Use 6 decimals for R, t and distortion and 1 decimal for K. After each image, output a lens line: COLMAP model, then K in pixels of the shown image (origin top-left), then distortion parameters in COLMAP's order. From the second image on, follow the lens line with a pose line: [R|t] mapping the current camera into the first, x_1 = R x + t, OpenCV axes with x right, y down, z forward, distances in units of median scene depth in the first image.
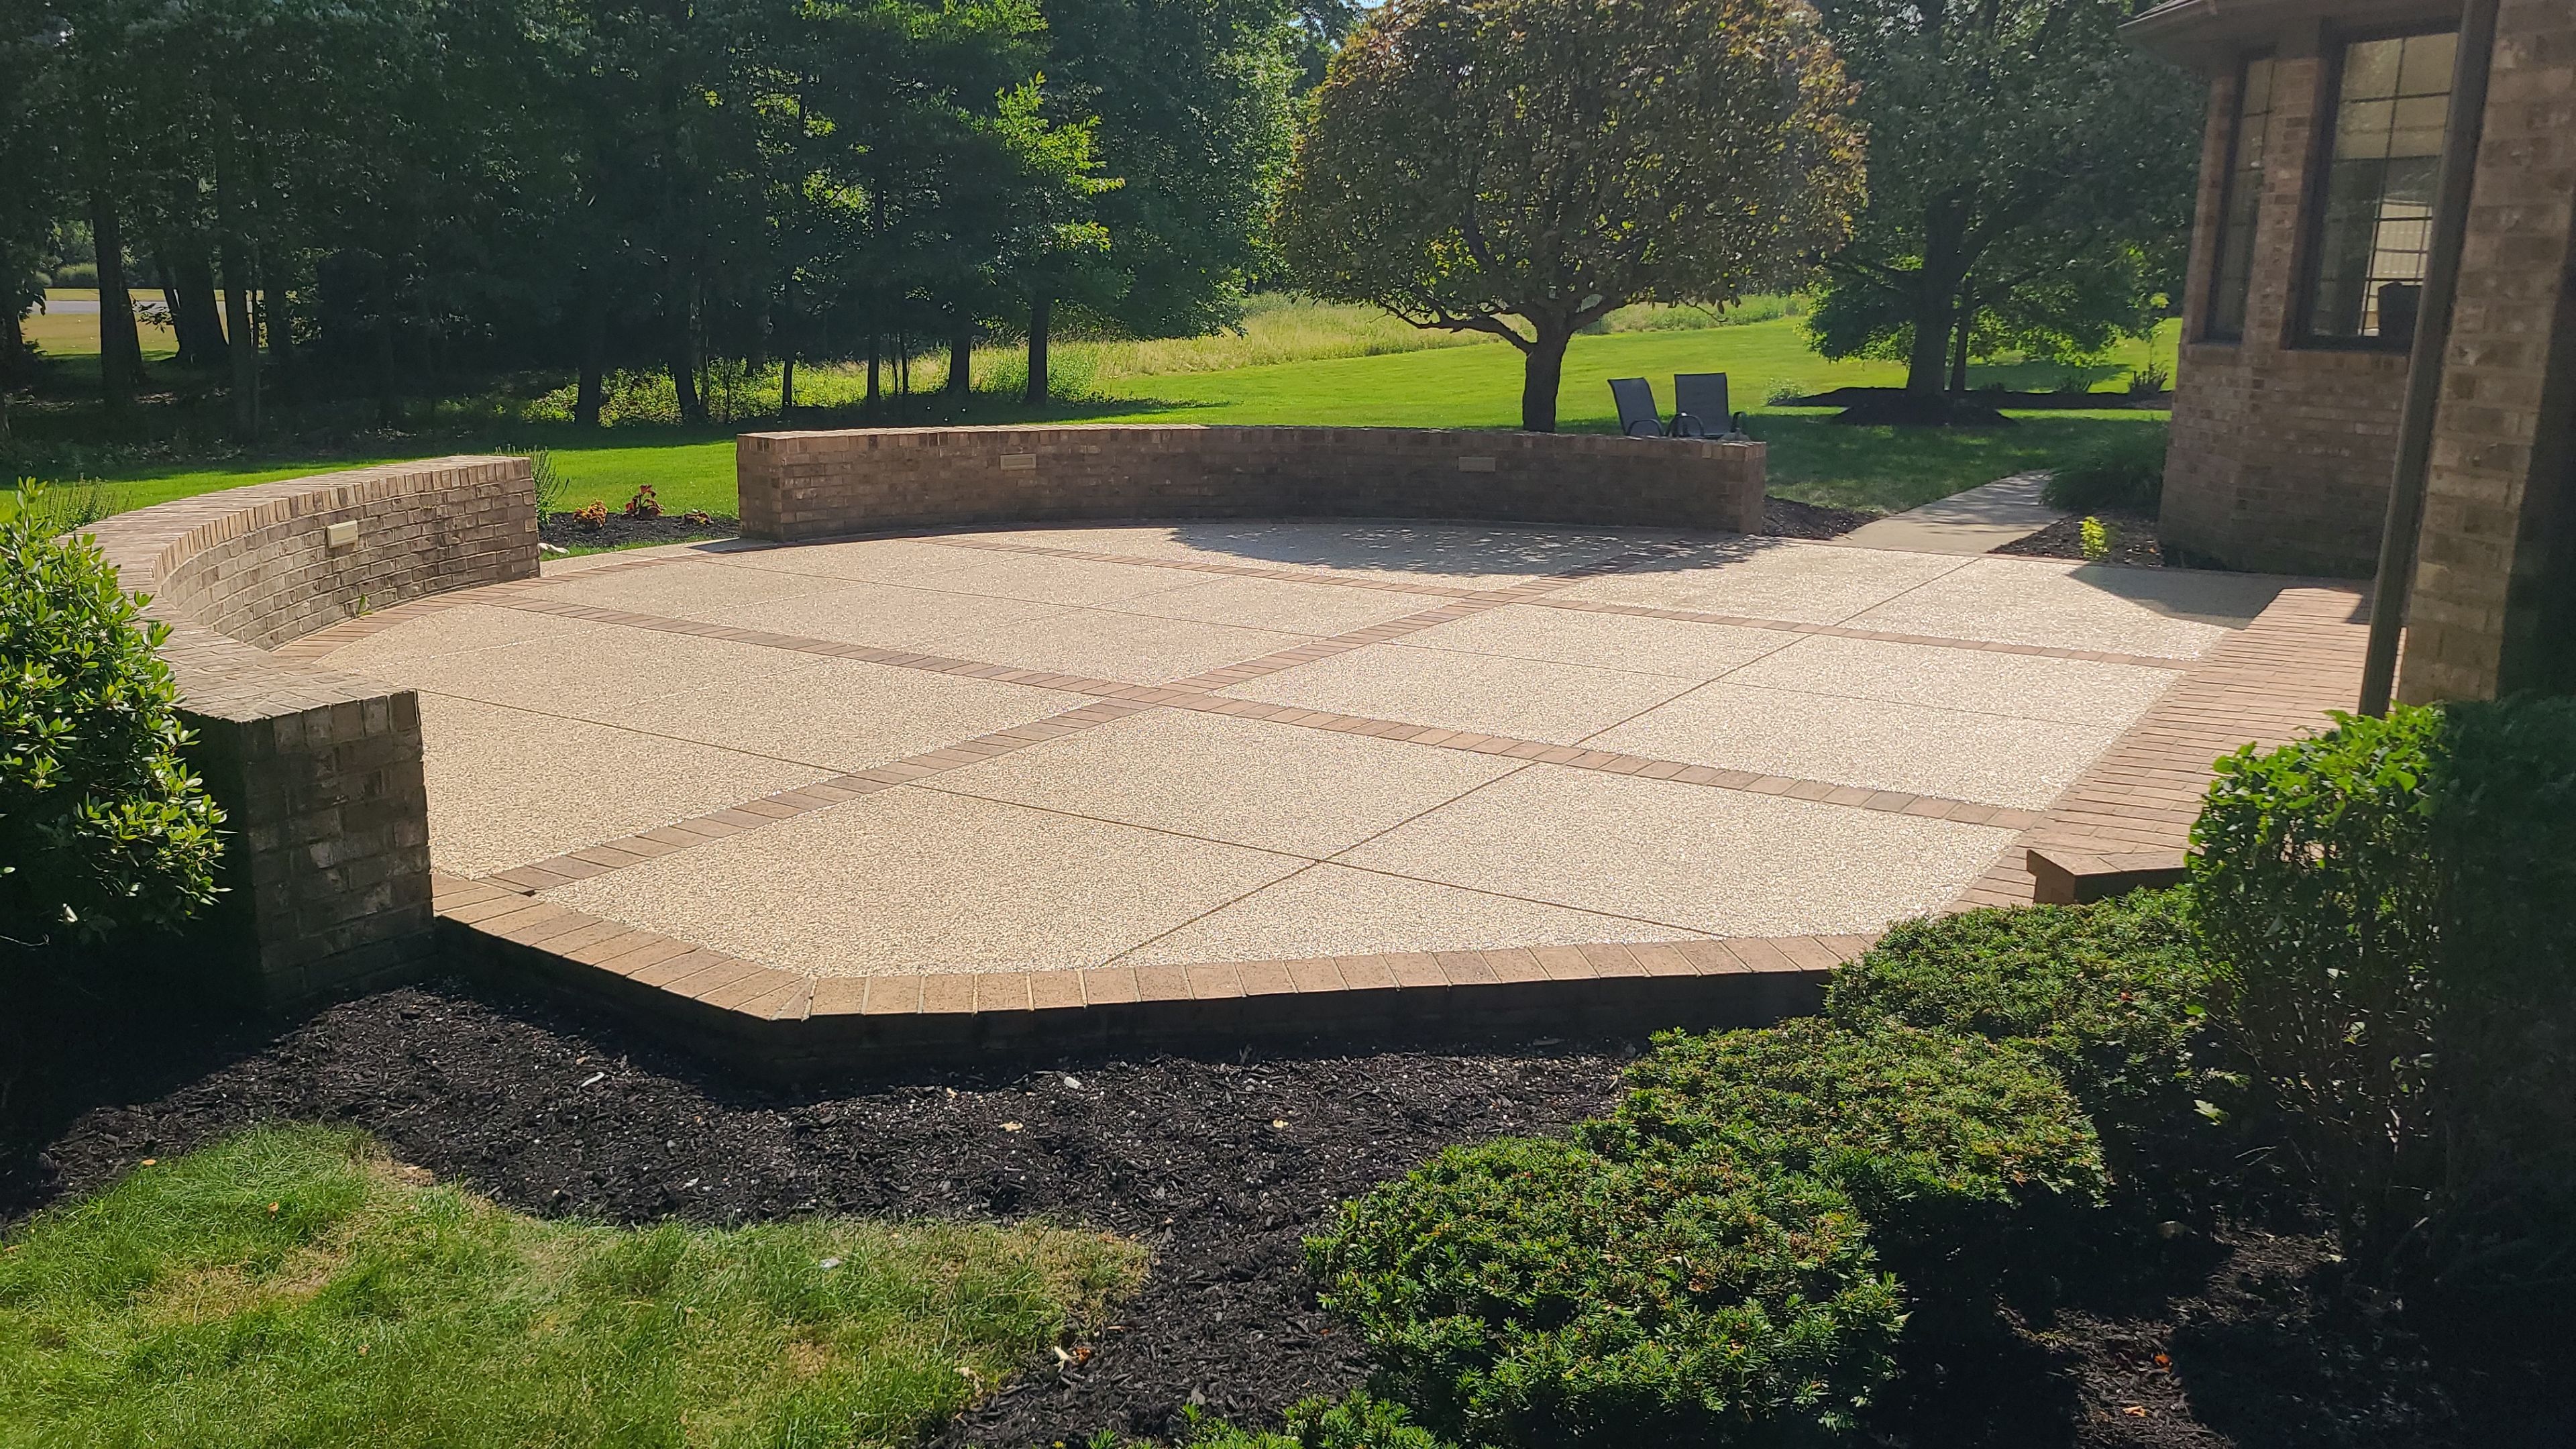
lens RADIAL K [[1934.7, 0, 1223.6], [0, 1934.7, 693.5], [0, 0, 1]] dist [0.034107, -0.009123]
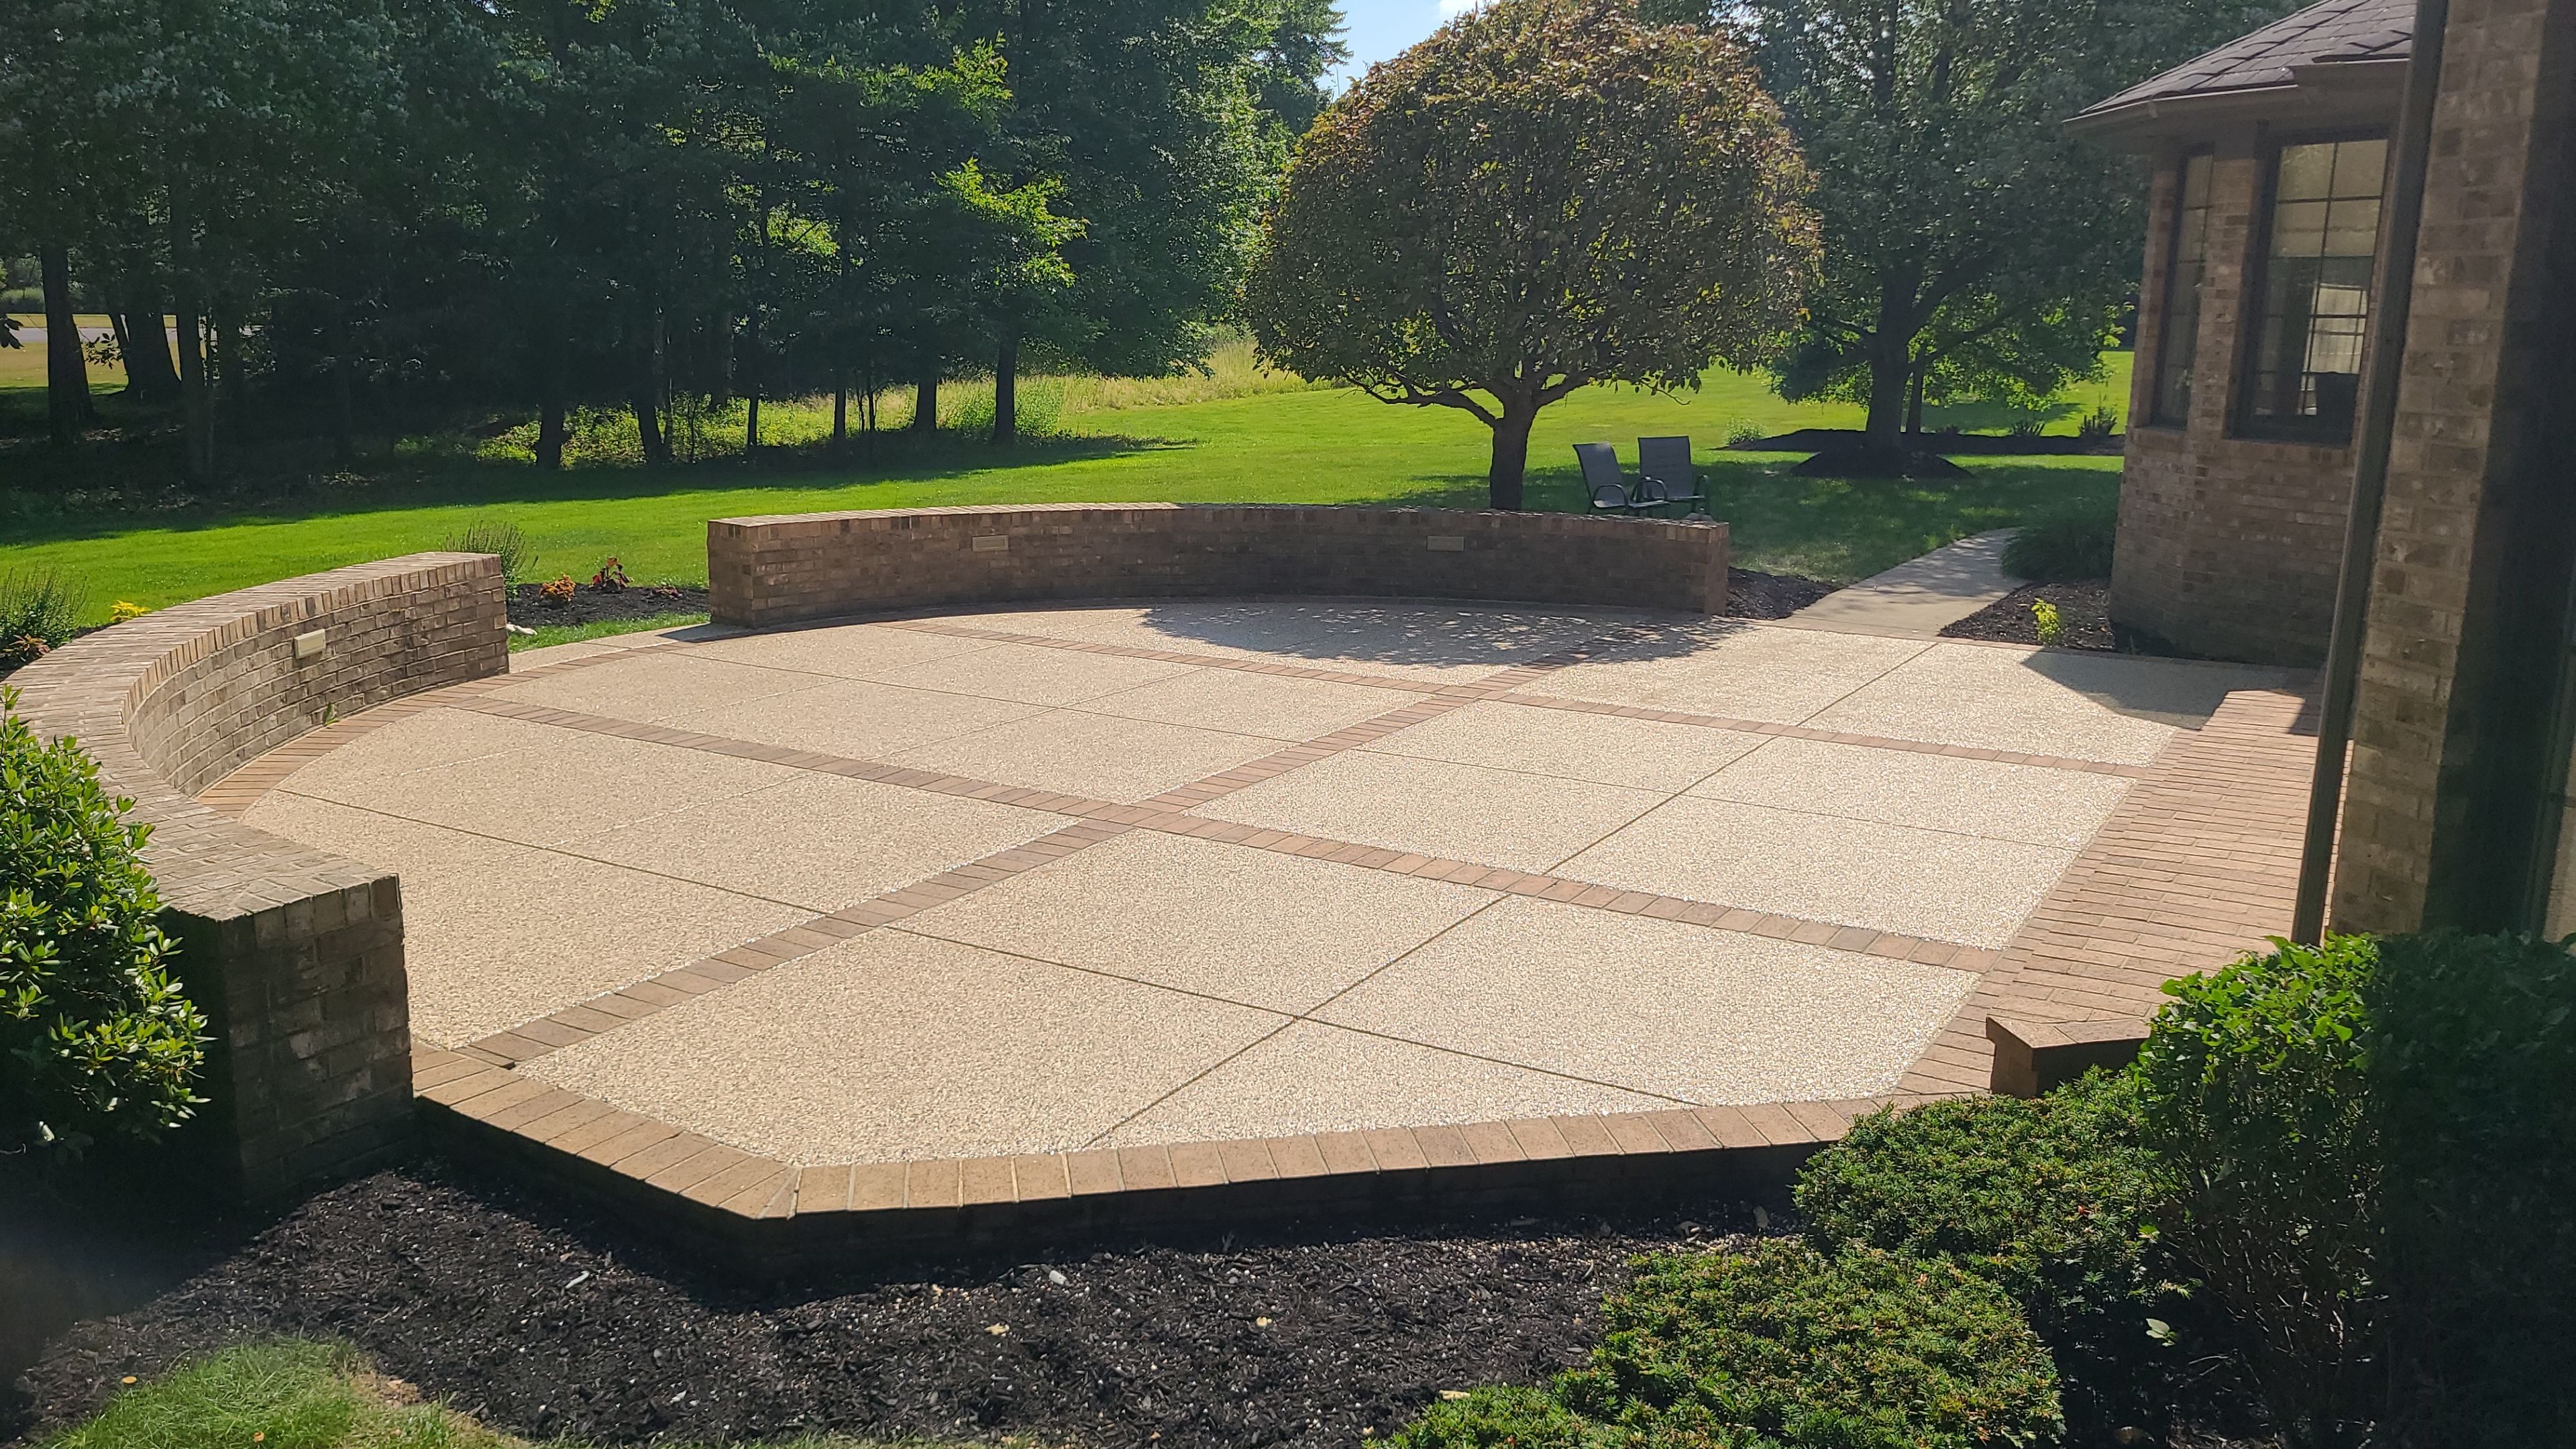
lens RADIAL K [[1937.3, 0, 1253.1], [0, 1937.3, 684.6], [0, 0, 1]] dist [0.032351, -0.013407]
pose [[0.999475, -0.003878, 0.032170, -0.004159], [0.004374, 0.999872, -0.015386, -0.050749], [-0.032106, 0.015519, 0.999364, -0.011369]]
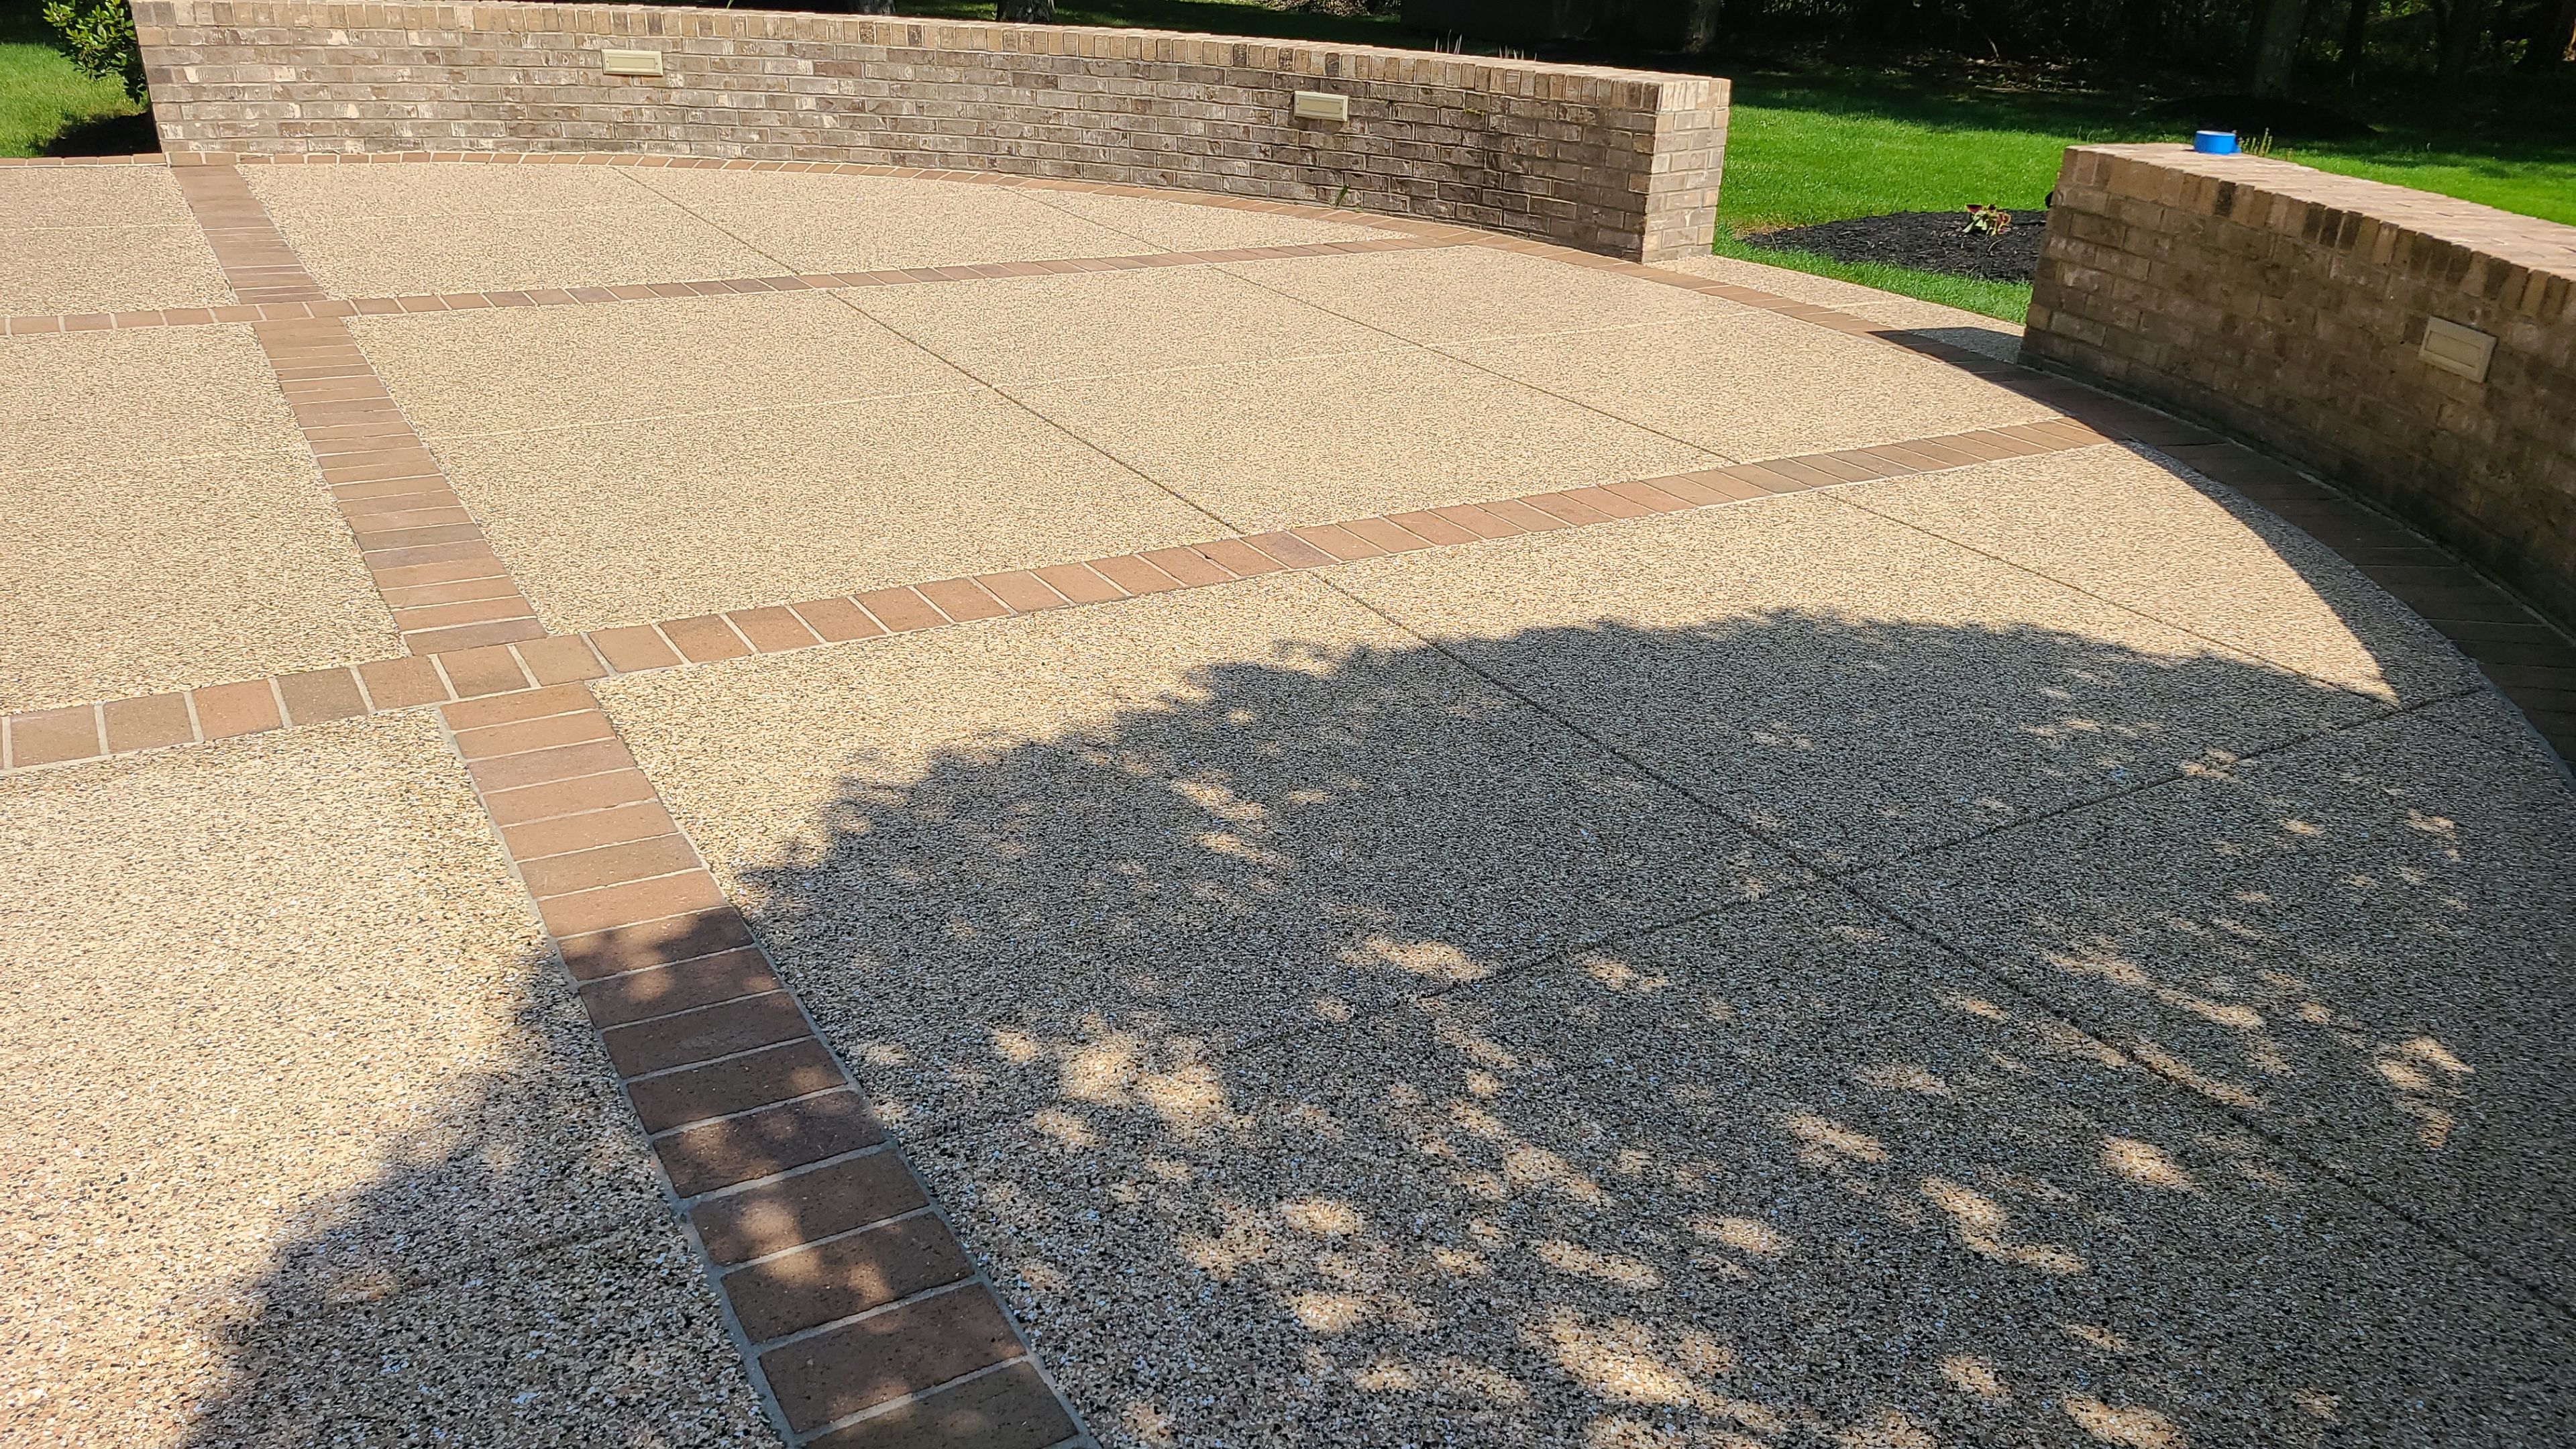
lens RADIAL K [[1920.3, 0, 1281.5], [0, 1920.3, 719.3], [0, 0, 1]] dist [0.044119, -0.023371]
pose [[-0.429002, 0.339377, -0.837126, 0.458049], [-0.227590, 0.856232, 0.463756, -0.288046], [0.874163, 0.389473, -0.290087, 1.571311]]
